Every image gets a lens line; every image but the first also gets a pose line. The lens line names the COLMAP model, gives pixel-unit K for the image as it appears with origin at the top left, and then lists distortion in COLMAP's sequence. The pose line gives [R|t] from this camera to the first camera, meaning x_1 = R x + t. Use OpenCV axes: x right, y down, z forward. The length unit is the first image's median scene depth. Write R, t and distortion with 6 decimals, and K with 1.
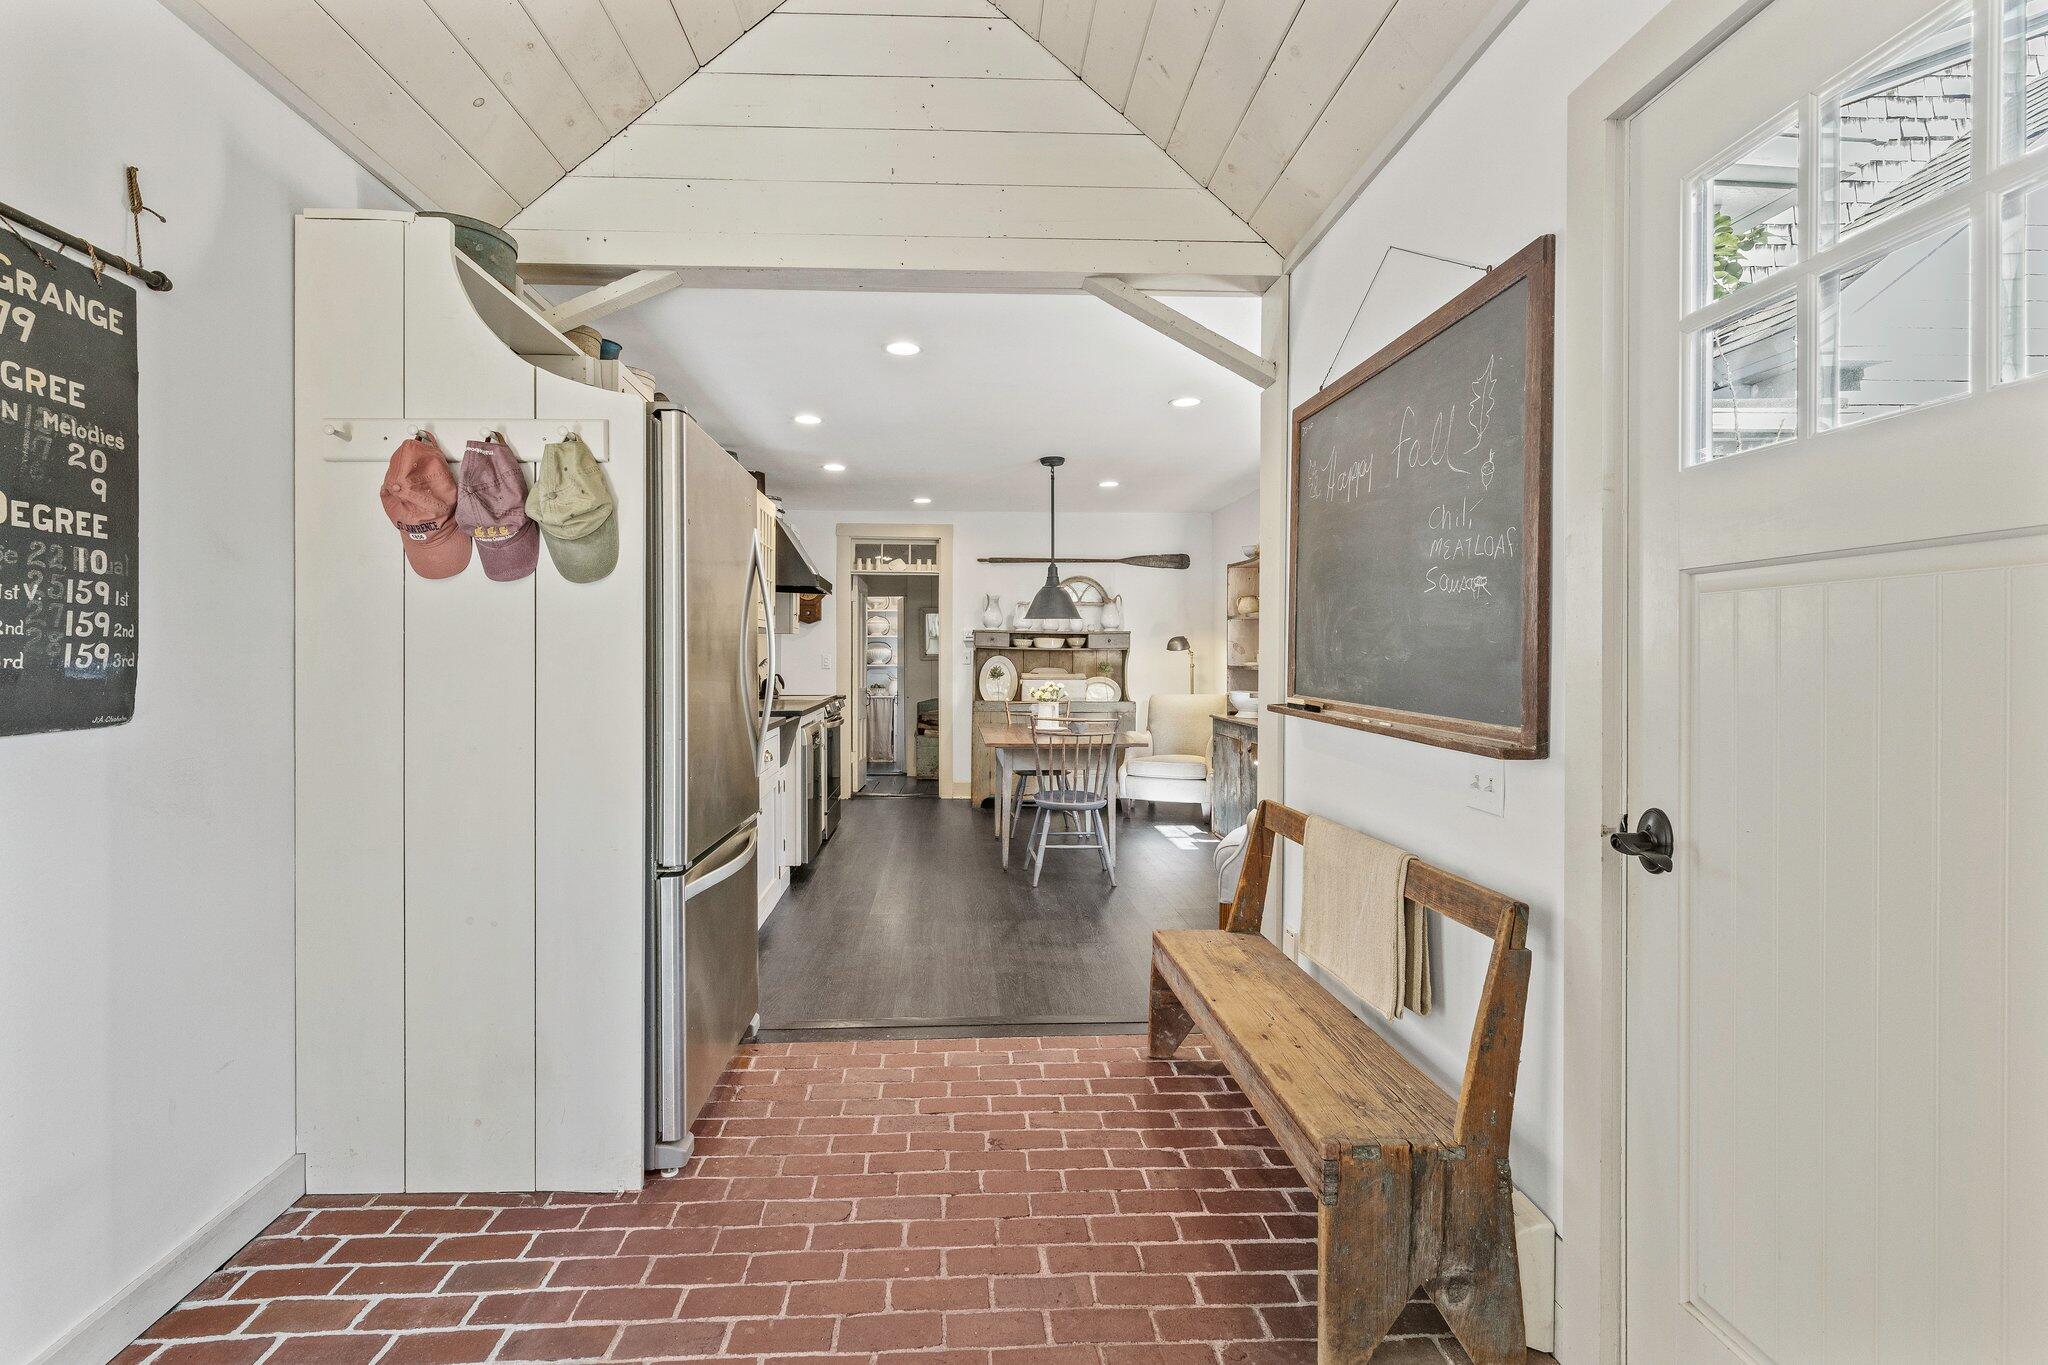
lens RADIAL K [[935.9, 0, 1004.6], [0, 935.9, 673.2], [0, 0, 1]] dist [-0.004361, -0.000703]
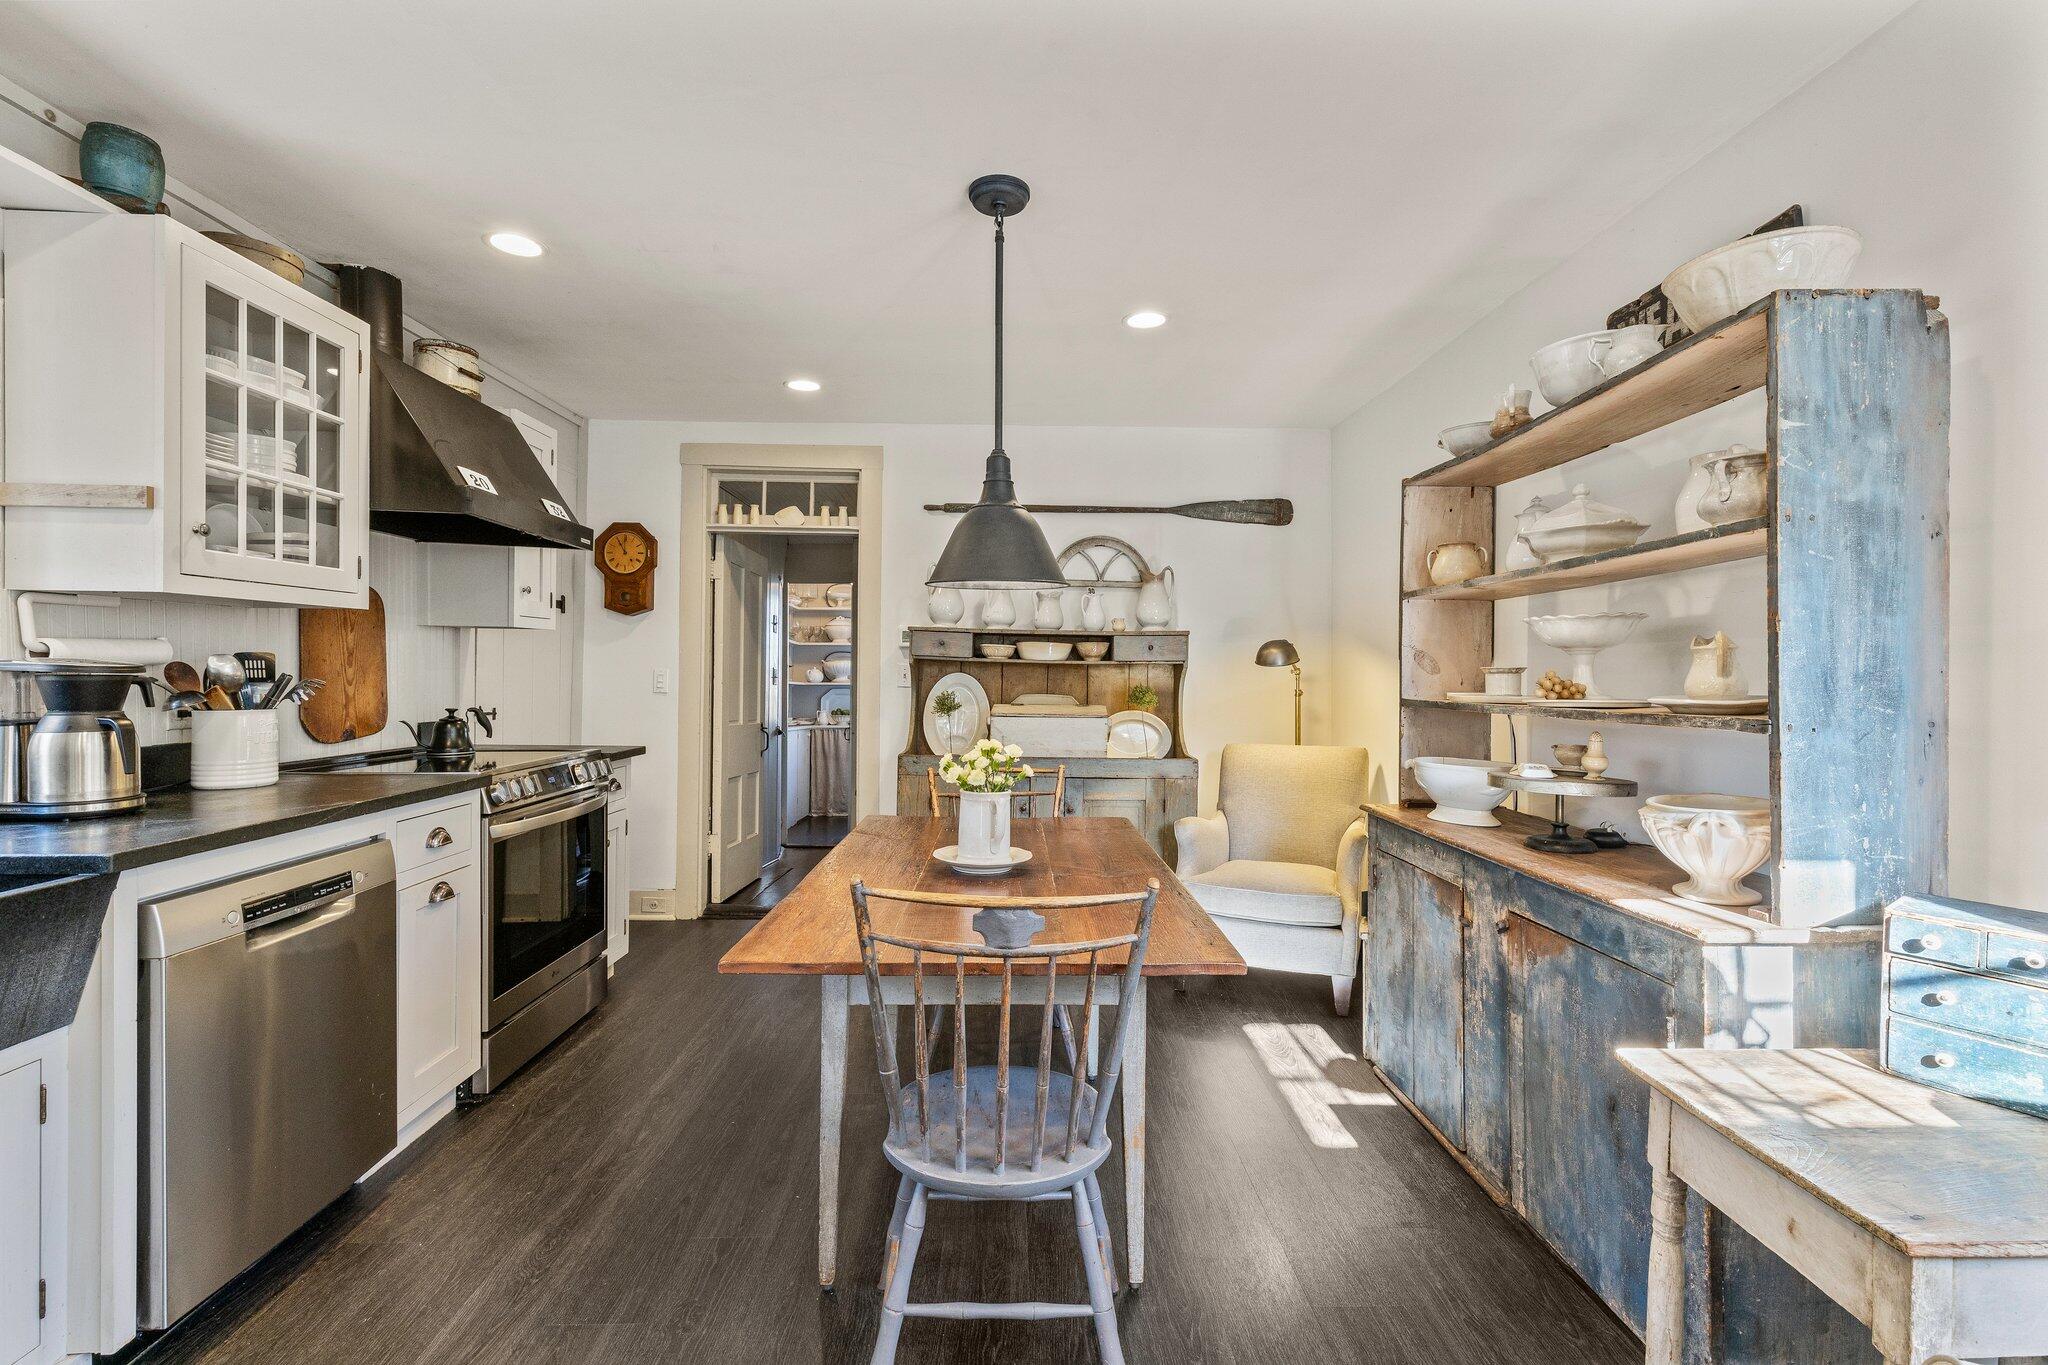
lens RADIAL K [[935.9, 0, 1037.6], [0, 935.9, 677.2], [0, 0, 1]] dist [-0.004361, -0.000703]
pose [[0.999694, 0.006145, -0.023968, 0.057095], [-0.006409, 0.999919, -0.010953, -0.010298], [0.023899, 0.011103, 0.999653, 0.434671]]
